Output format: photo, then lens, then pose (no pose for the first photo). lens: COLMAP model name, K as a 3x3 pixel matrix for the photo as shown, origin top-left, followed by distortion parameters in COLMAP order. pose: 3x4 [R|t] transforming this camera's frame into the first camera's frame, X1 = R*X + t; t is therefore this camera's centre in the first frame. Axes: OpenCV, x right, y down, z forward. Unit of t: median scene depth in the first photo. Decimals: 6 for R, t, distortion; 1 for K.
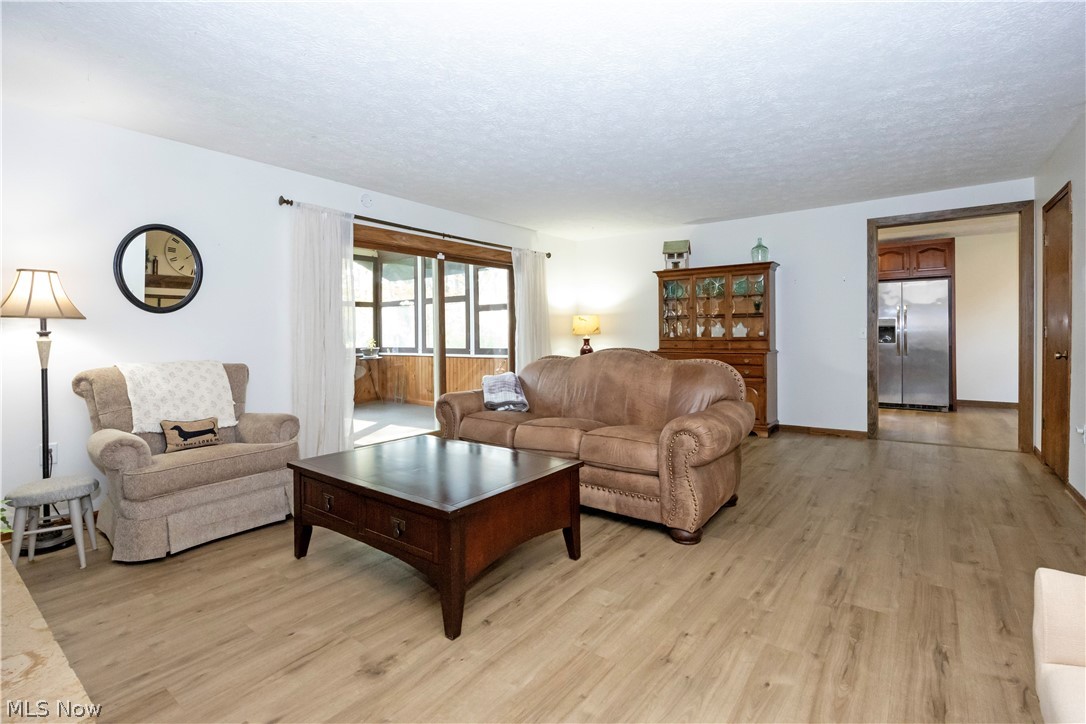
lens RADIAL K [[483.2, 0, 547.7], [0, 483.2, 341.6], [0, 0, 1]] dist [-0.016925, 0.000124]
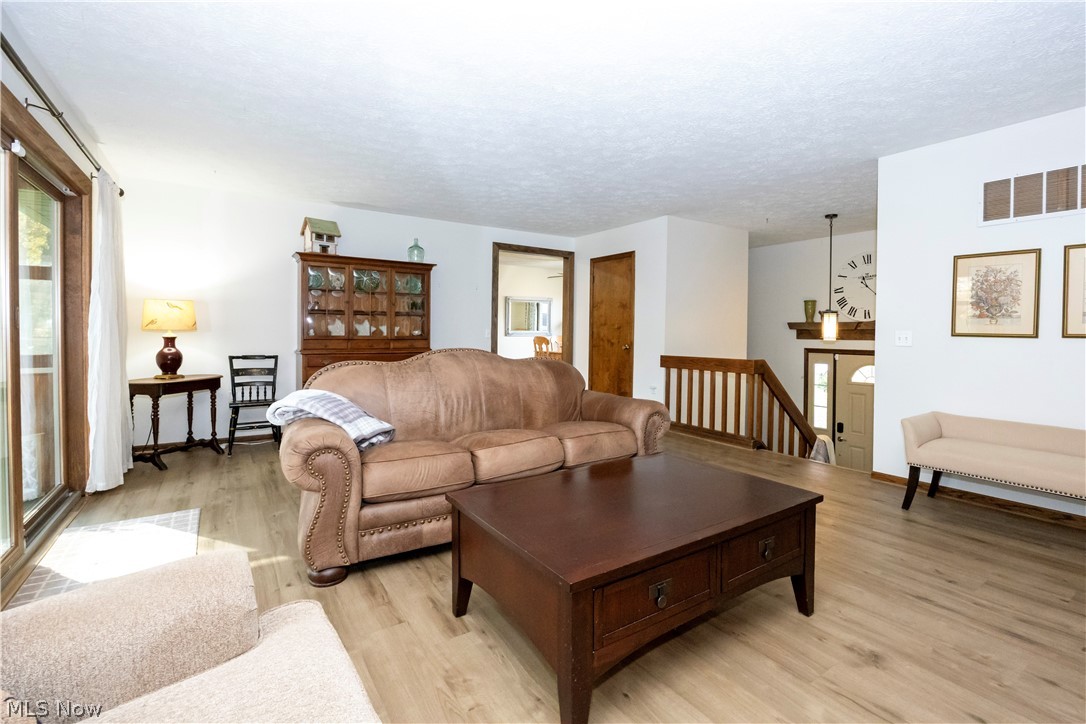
lens RADIAL K [[506.3, 0, 551.4], [0, 506.3, 335.1], [0, 0, 1]] dist [-0.016016, 0.000511]
pose [[0.321041, 0.005629, 0.947049, -0.472497], [0.002535, 0.999974, -0.006803, -0.003095], [-0.947062, 0.004585, 0.321018, 0.381263]]
